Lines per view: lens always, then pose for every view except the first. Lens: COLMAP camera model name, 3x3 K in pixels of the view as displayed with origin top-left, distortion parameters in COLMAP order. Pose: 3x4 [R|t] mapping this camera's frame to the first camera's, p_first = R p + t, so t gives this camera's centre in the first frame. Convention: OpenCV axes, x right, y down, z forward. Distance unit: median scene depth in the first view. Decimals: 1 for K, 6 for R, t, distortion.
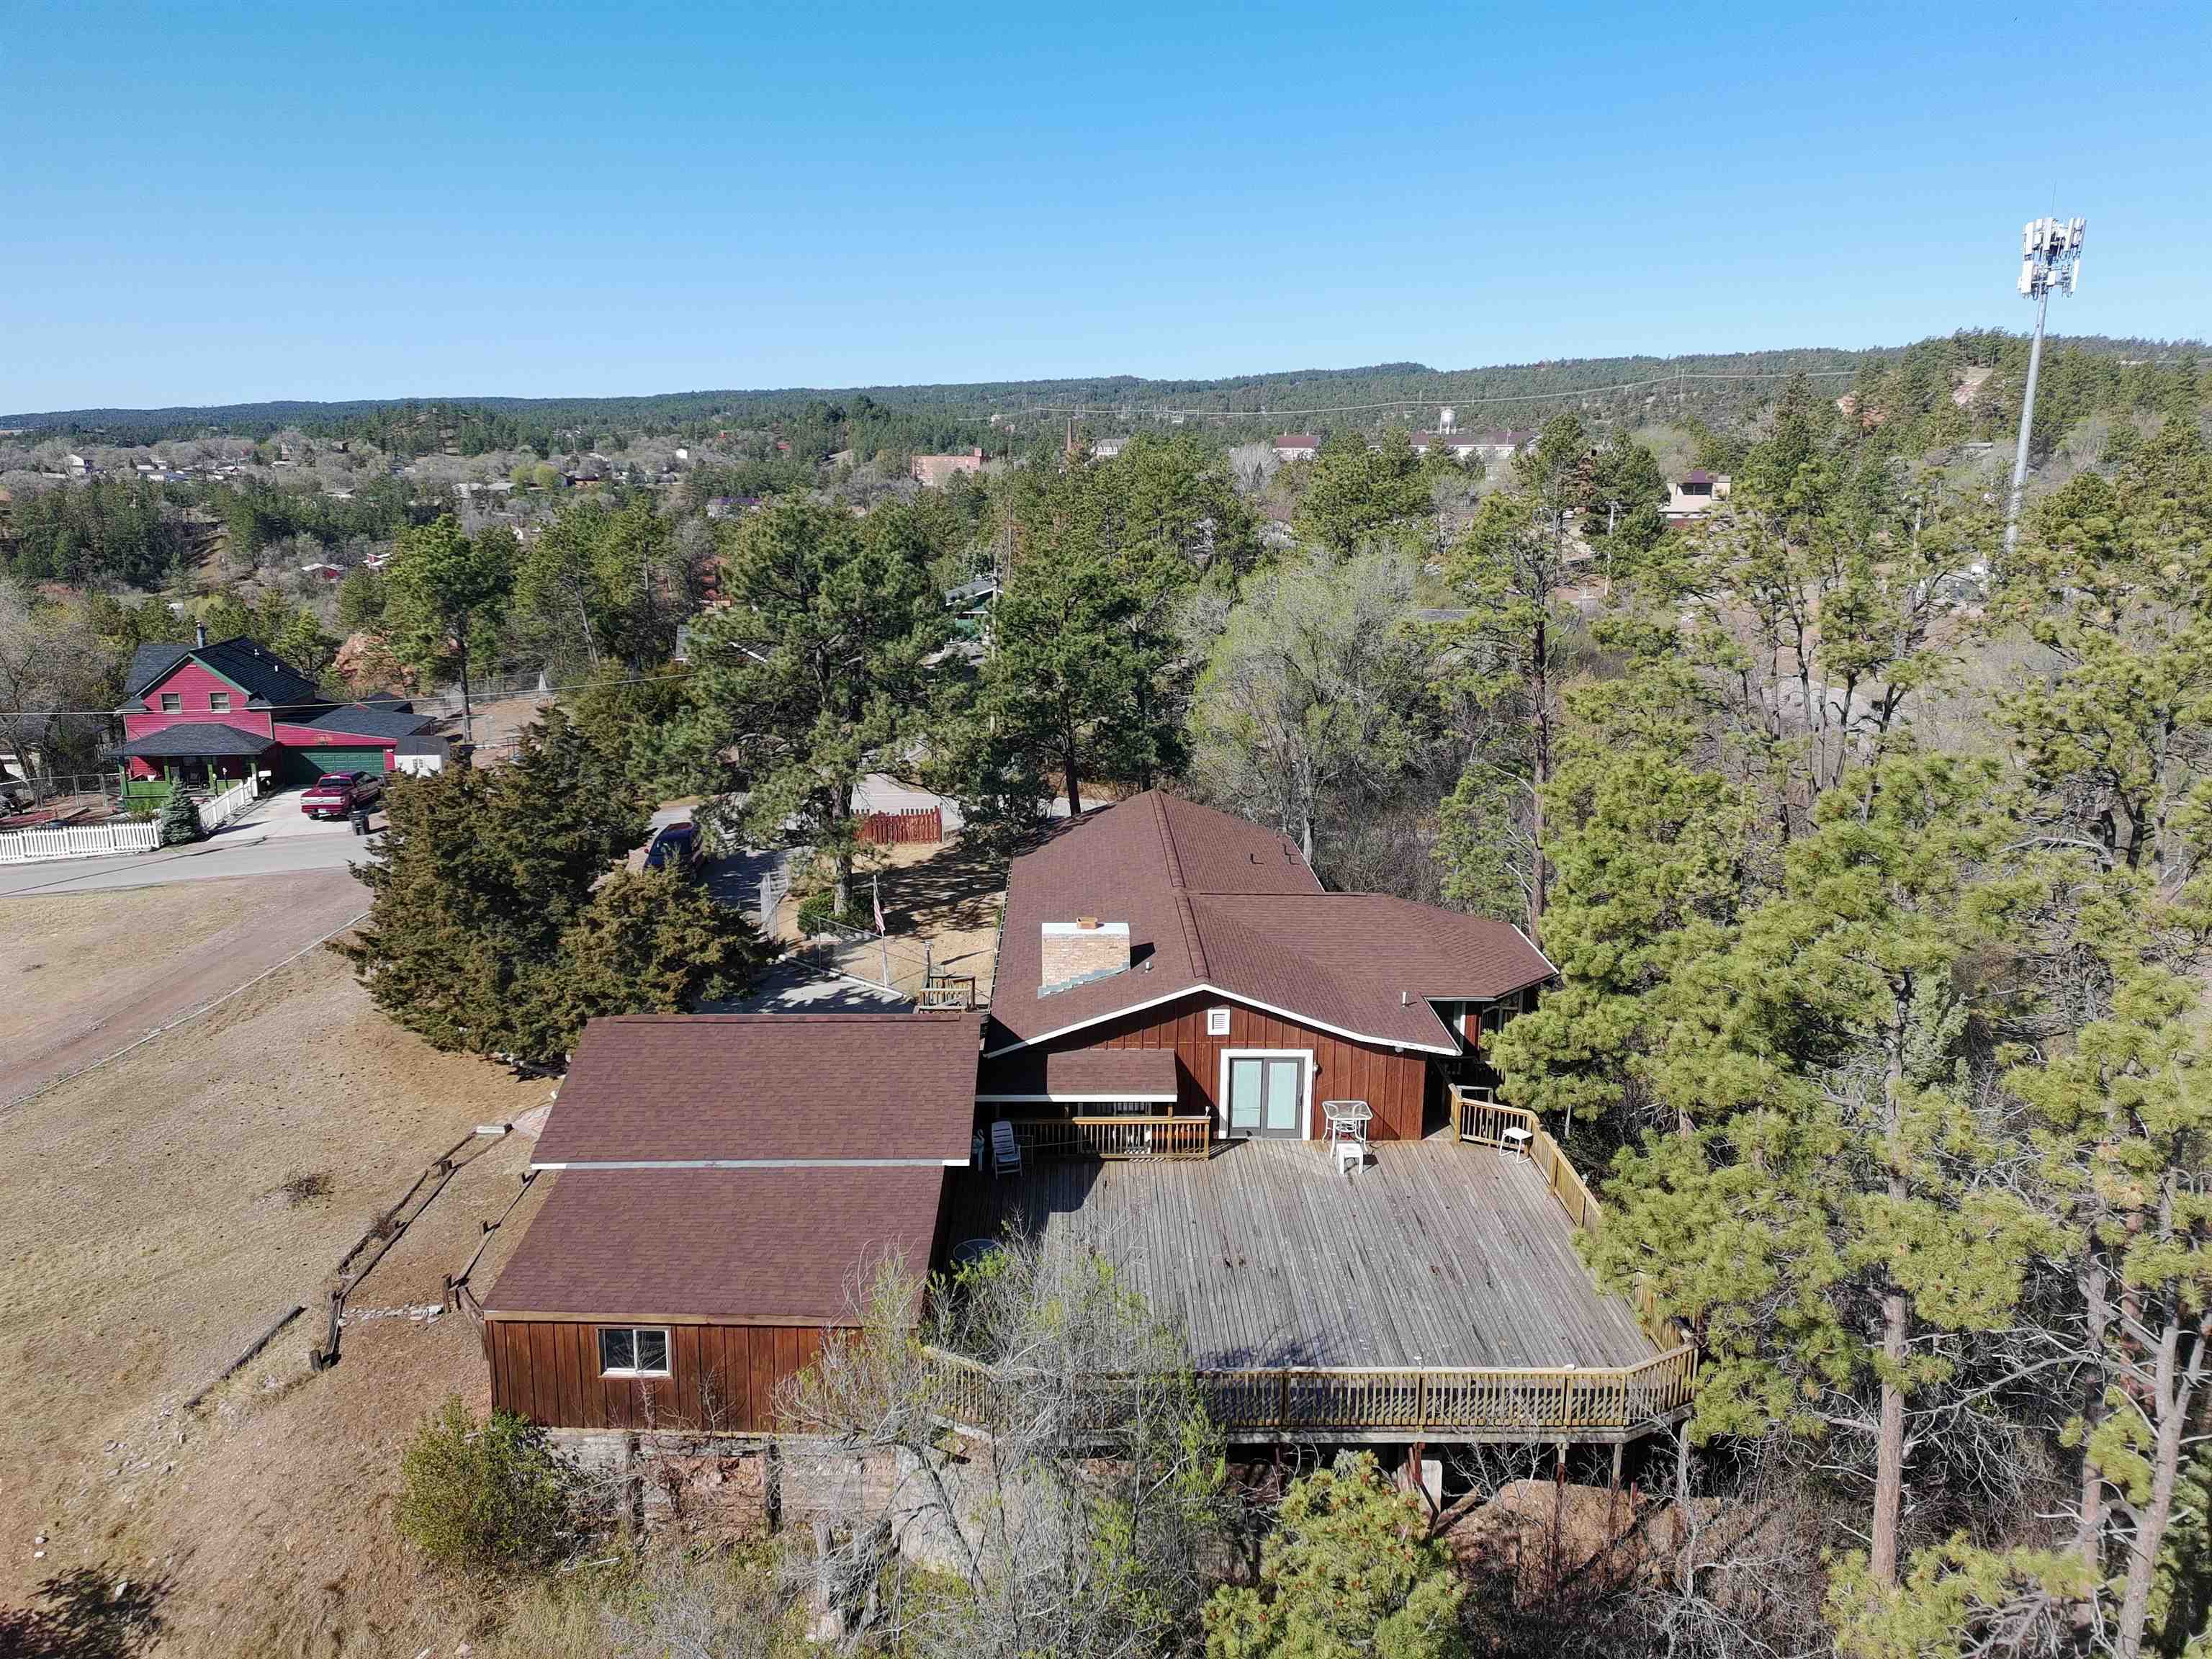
lens RADIAL K [[1660.0, 0, 1106.0], [0, 1660.0, 829.5], [0, 0, 1]] dist [0.039161, 0.000577]
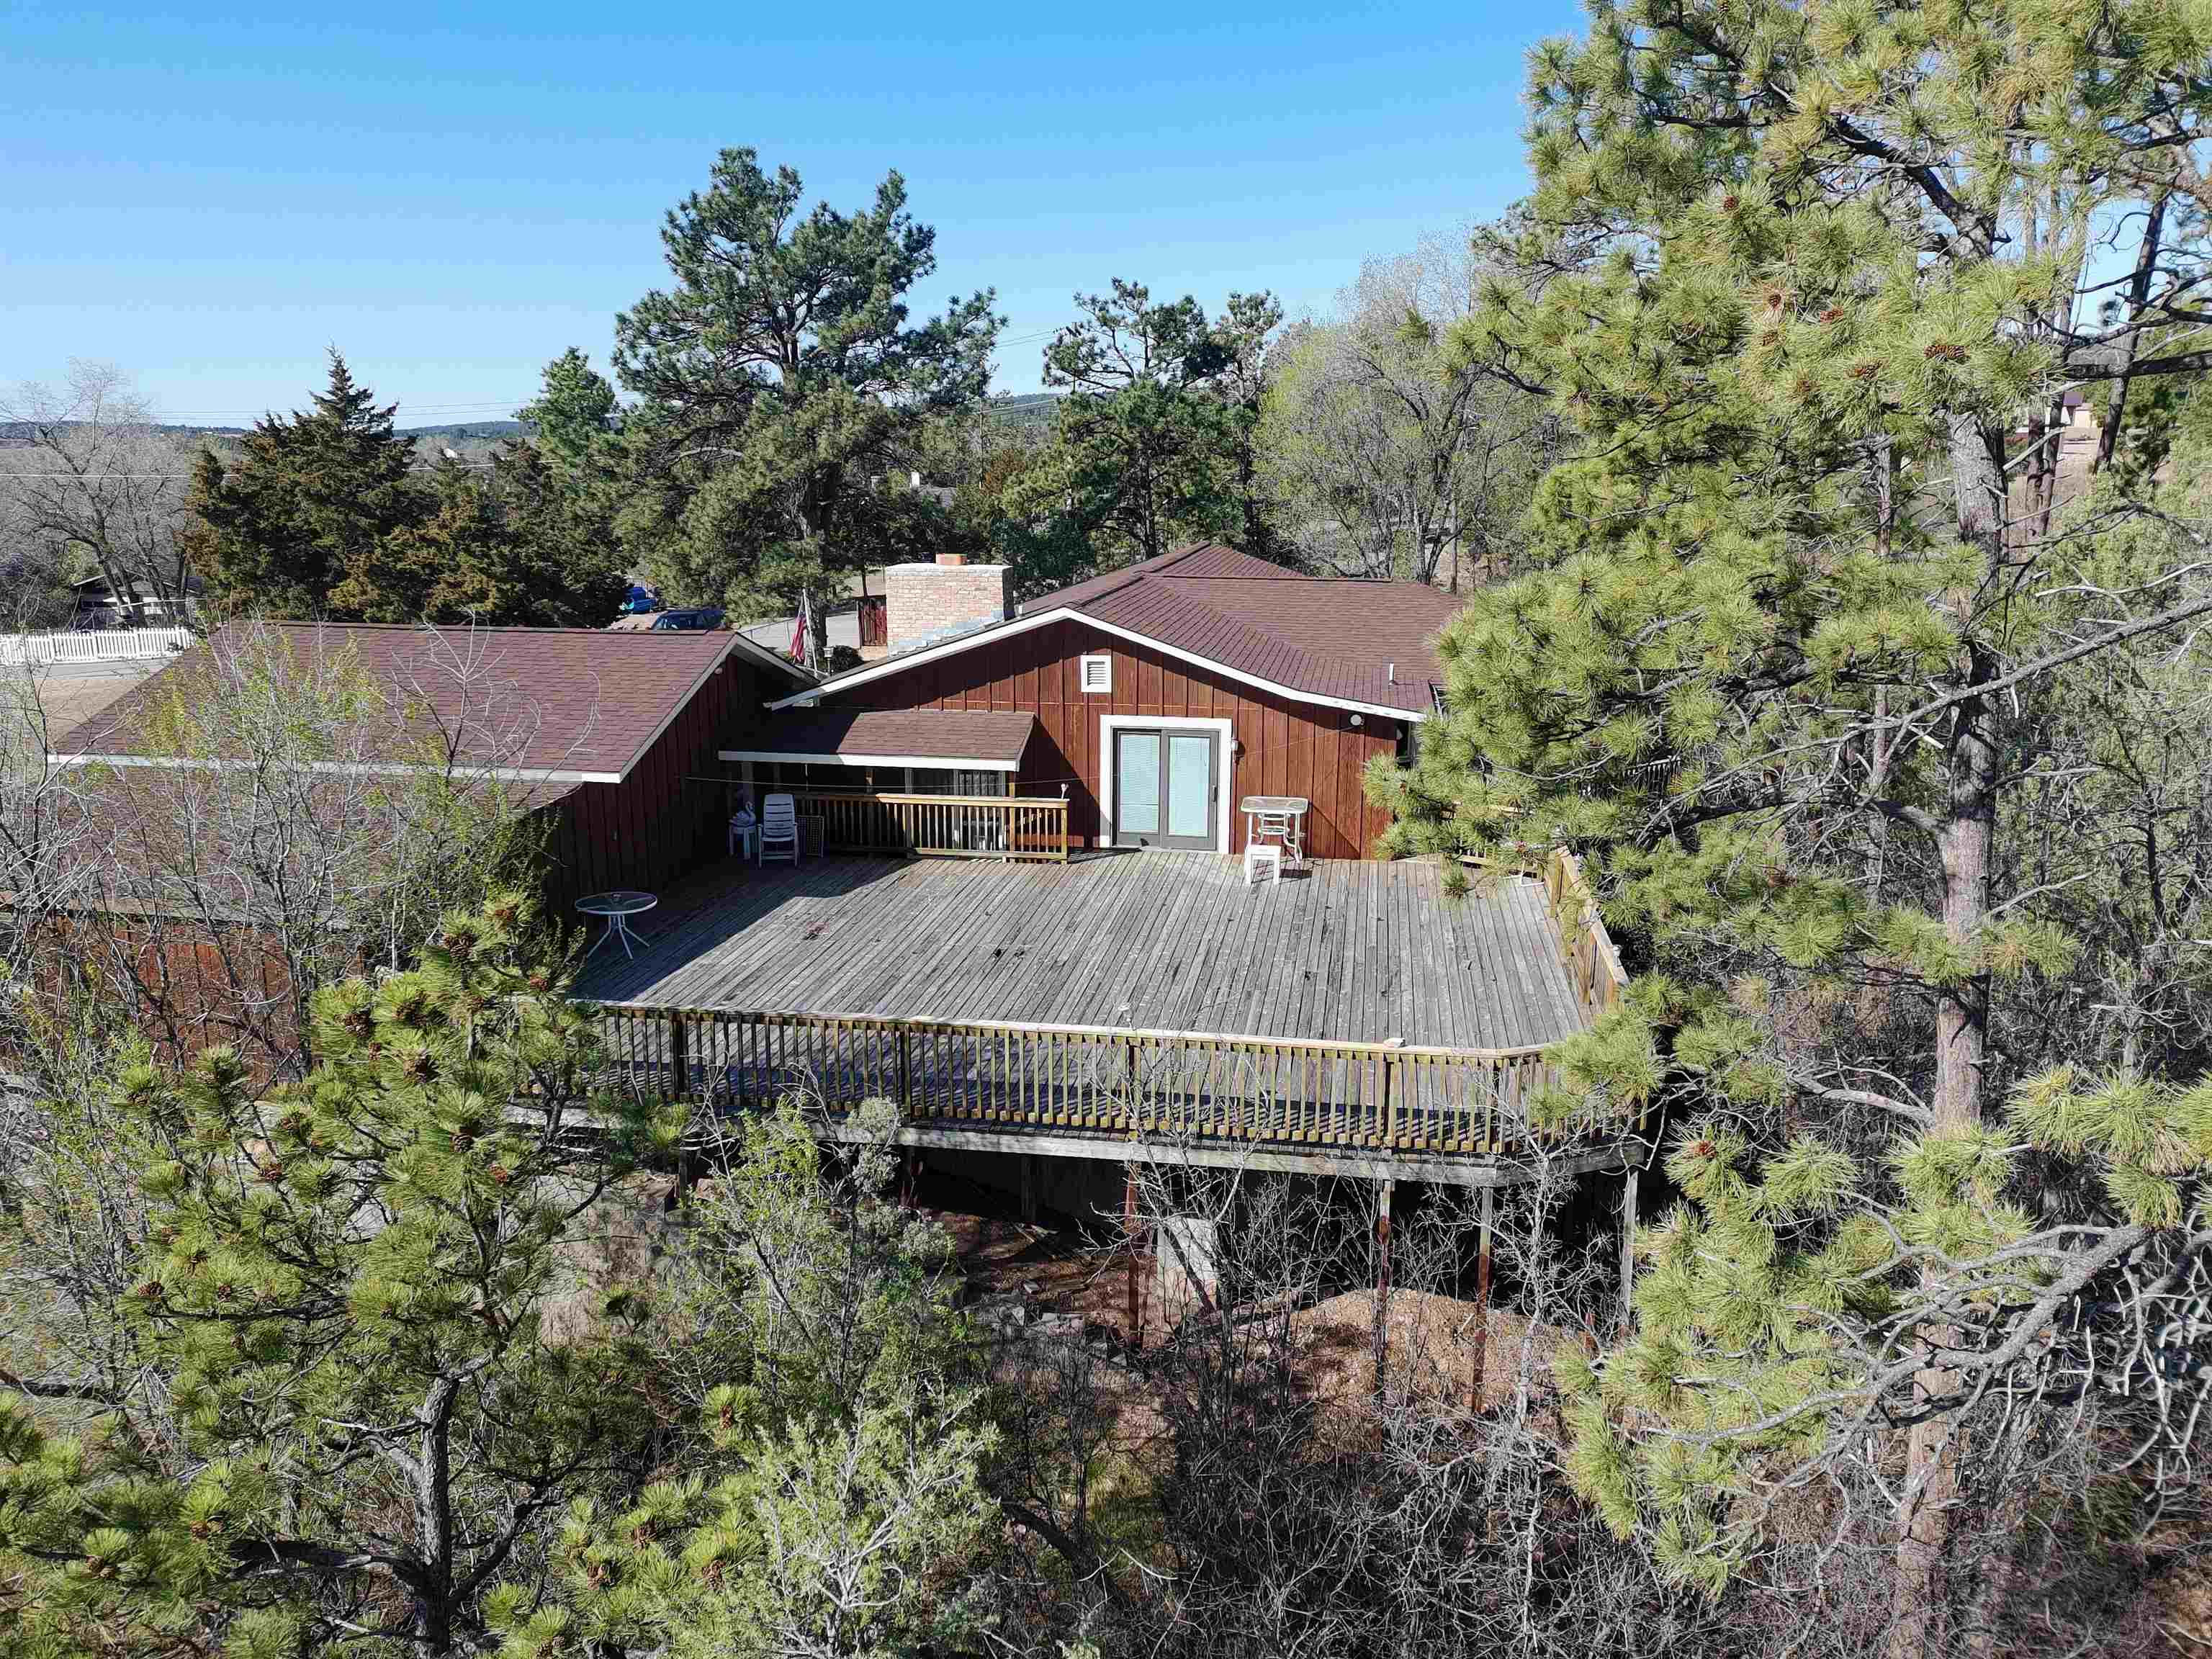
lens RADIAL K [[1660.0, 0, 1106.0], [0, 1660.0, 829.5], [0, 0, 1]] dist [0.039161, 0.000577]
pose [[0.982757, 0.034630, -0.181628, 0.201024], [-0.035725, 0.999358, -0.002758, 0.182939], [0.181416, 0.009199, 0.983363, 0.312722]]
